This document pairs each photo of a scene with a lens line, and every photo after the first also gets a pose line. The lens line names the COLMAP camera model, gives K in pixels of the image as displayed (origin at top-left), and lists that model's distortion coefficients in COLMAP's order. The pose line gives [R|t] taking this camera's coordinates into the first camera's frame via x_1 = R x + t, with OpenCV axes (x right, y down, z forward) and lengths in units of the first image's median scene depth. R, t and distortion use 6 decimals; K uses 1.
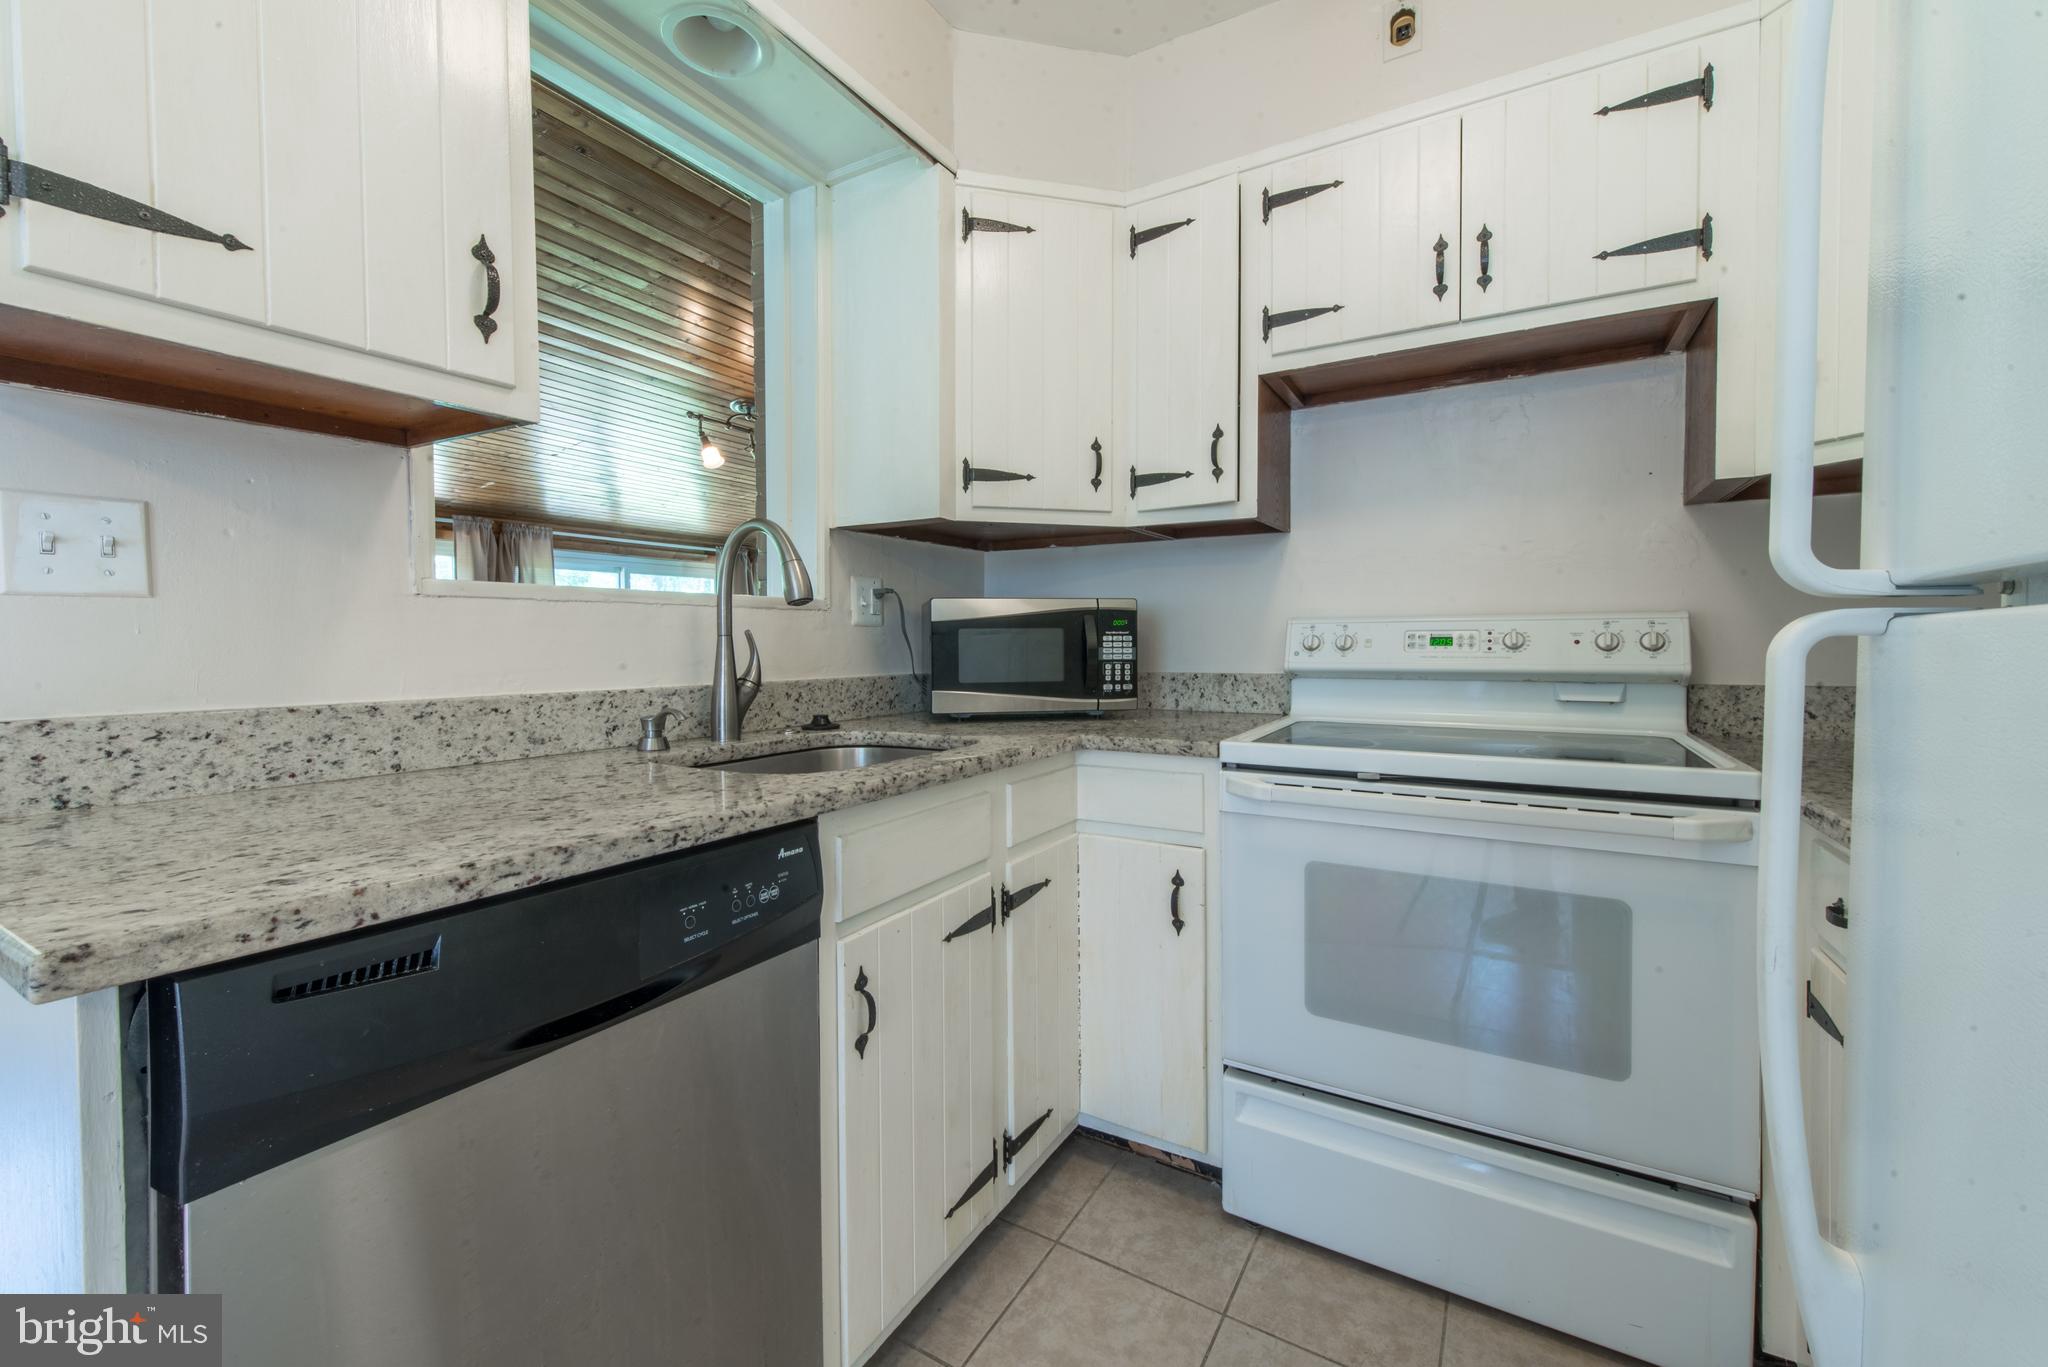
lens RADIAL K [[833.6, 0, 1016.1], [0, 833.6, 662.8], [0, 0, 1]] dist [-0.001153, -0.001203]
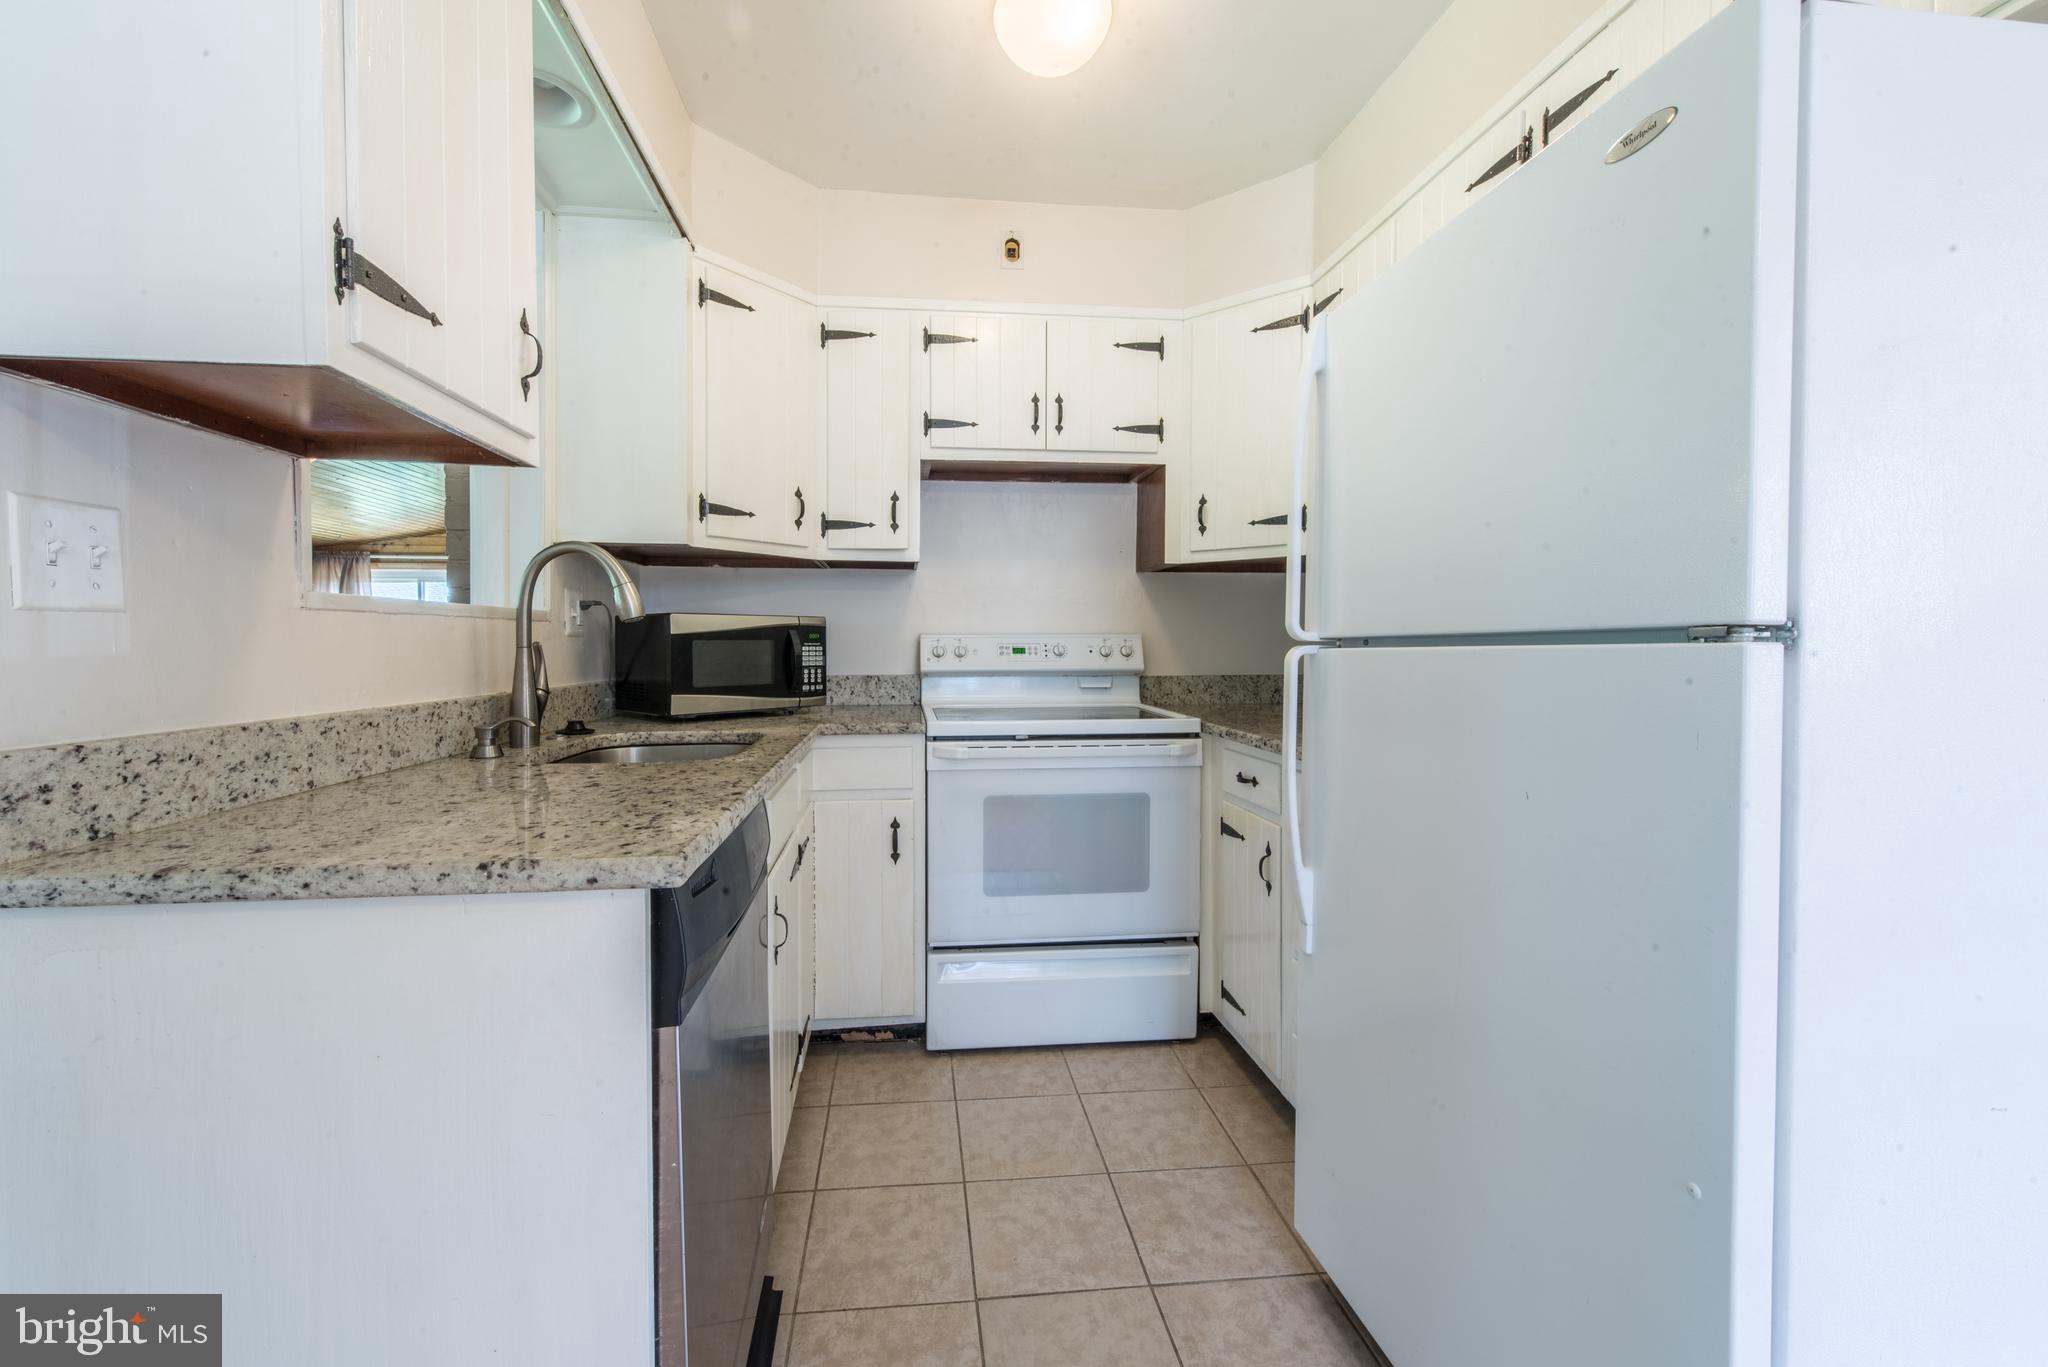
lens RADIAL K [[833.6, 0, 1024.9], [0, 833.6, 676.6], [0, 0, 1]] dist [-0.001153, -0.001203]
pose [[0.777753, -0.020692, 0.628229, -0.497222], [0.012770, 0.999772, 0.017120, -0.005471], [-0.628440, -0.005292, 0.777840, -0.210006]]
